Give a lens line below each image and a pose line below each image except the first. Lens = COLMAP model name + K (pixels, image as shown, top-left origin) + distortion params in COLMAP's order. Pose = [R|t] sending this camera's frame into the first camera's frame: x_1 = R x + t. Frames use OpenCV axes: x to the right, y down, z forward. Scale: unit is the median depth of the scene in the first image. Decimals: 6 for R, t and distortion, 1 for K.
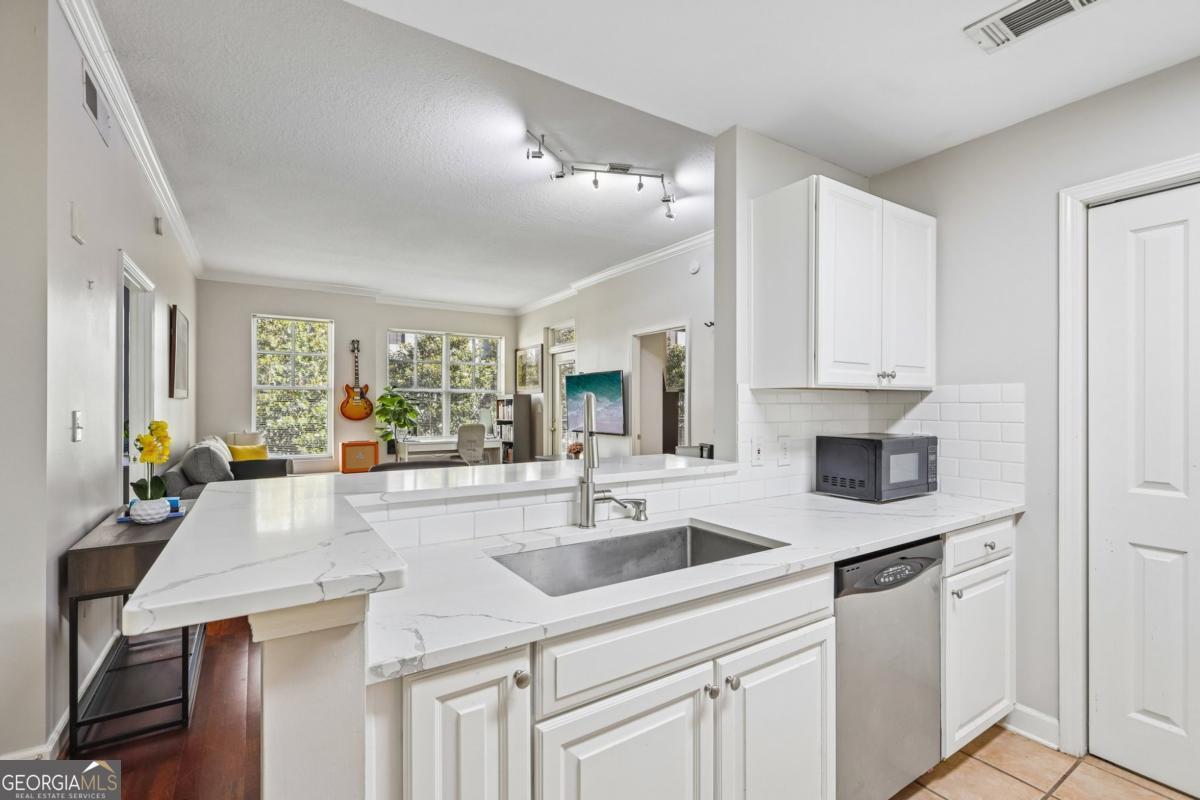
lens RADIAL K [[534.7, 0, 599.3], [0, 534.7, 403.0], [0, 0, 1]] dist [-0.001369, 0.000747]
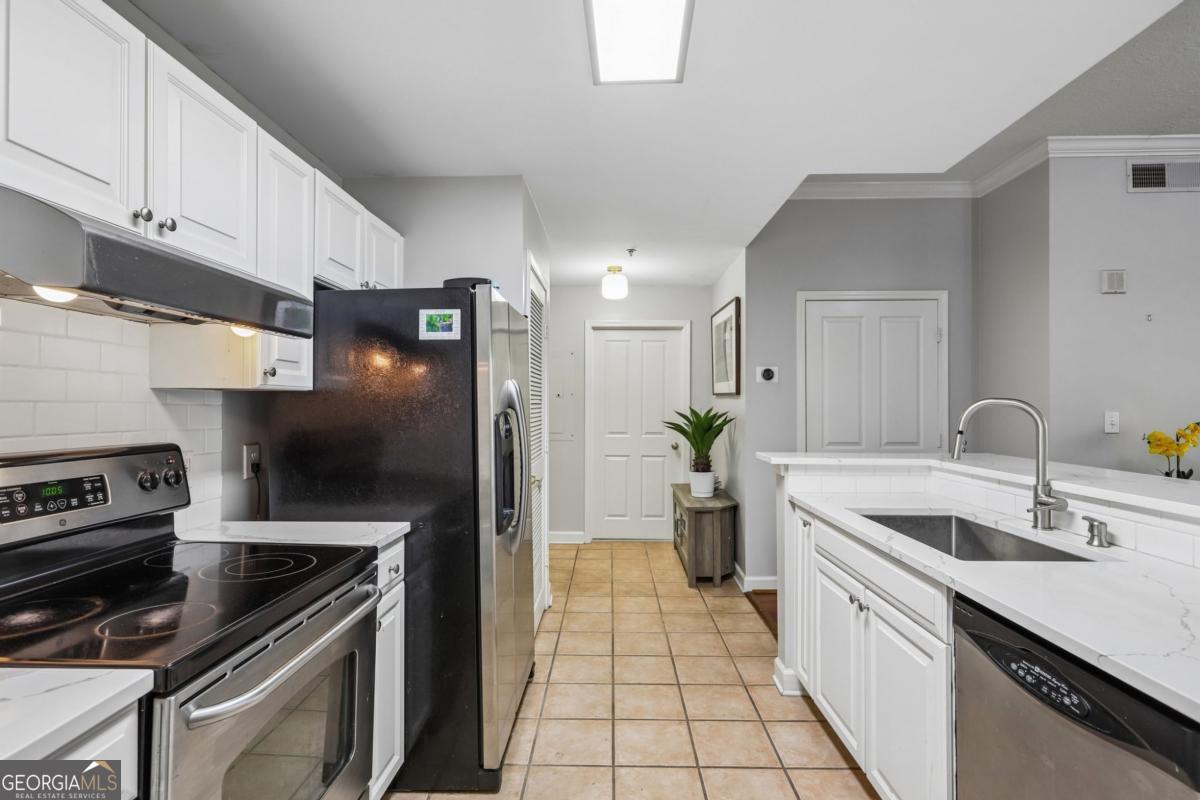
lens RADIAL K [[569.1, 0, 596.3], [0, 569.1, 400.3], [0, 0, 1]] dist [-0.005568, 0.000013]
pose [[-0.567841, -0.008109, -0.823098, 0.614122], [-0.000441, 0.999954, -0.009547, -0.001154], [0.823138, -0.005059, -0.567819, 0.416642]]
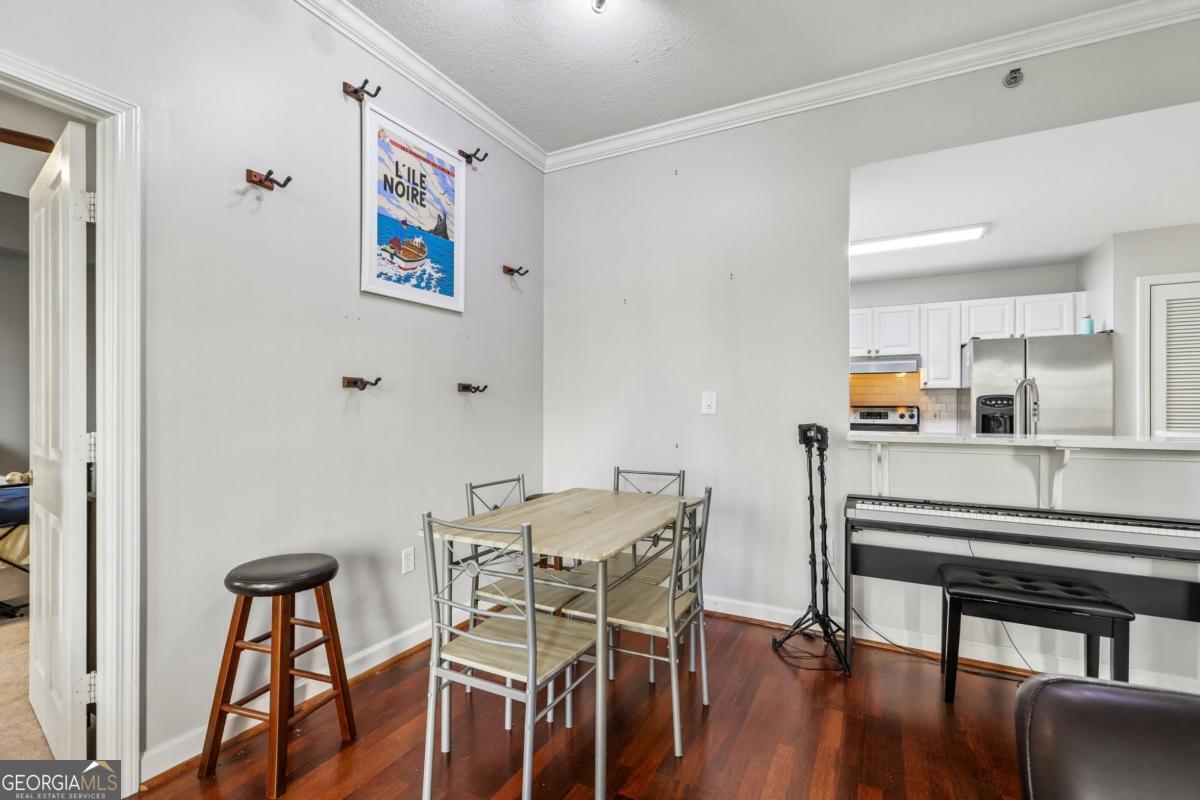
lens RADIAL K [[534.7, 0, 608.0], [0, 534.7, 408.4], [0, 0, 1]] dist [-0.001369, 0.000747]
pose [[-0.506366, -0.009978, 0.862261, -0.348518], [-0.005326, 0.999950, 0.008444, 0.027117], [-0.862302, -0.000316, -0.506394, 1.283537]]
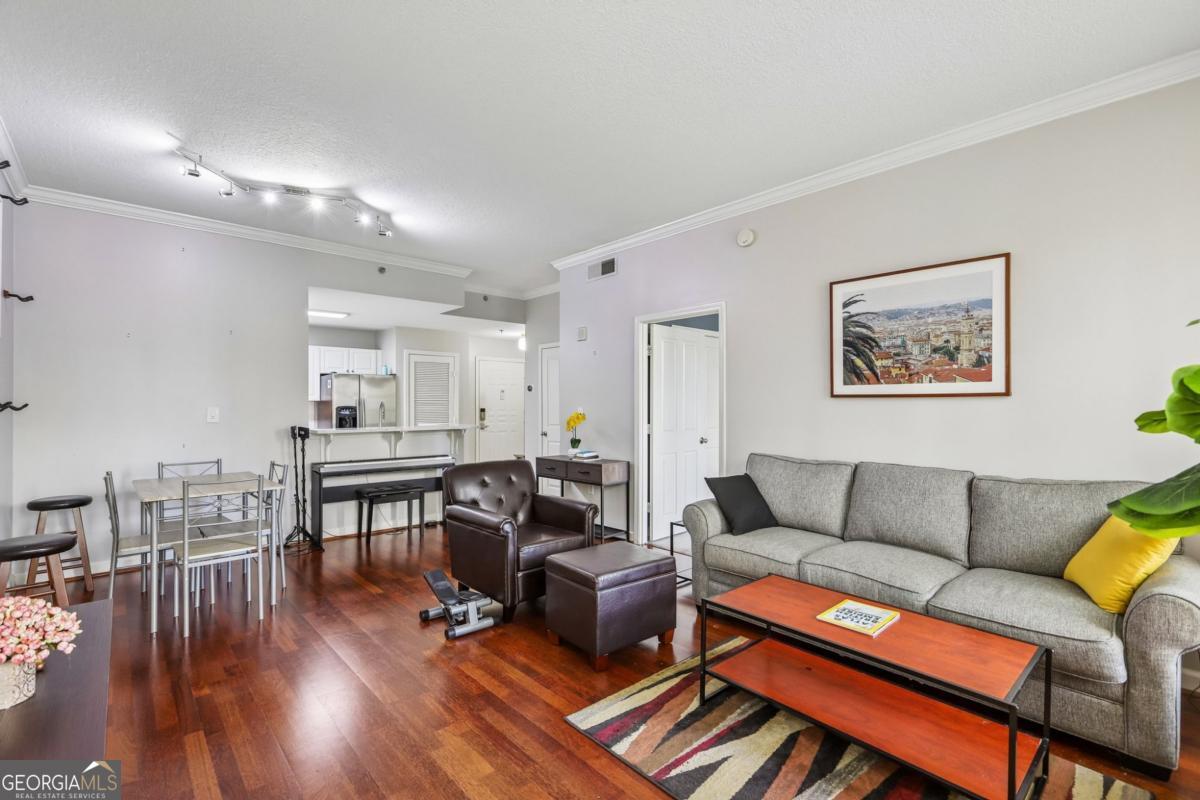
lens RADIAL K [[534.7, 0, 600.5], [0, 534.7, 401.4], [0, 0, 1]] dist [-0.001369, 0.000747]
pose [[-0.986359, -0.006428, -0.164486, -0.381838], [-0.004958, 0.999944, -0.009340, 0.007394], [0.164536, -0.008397, -0.986335, 1.895035]]
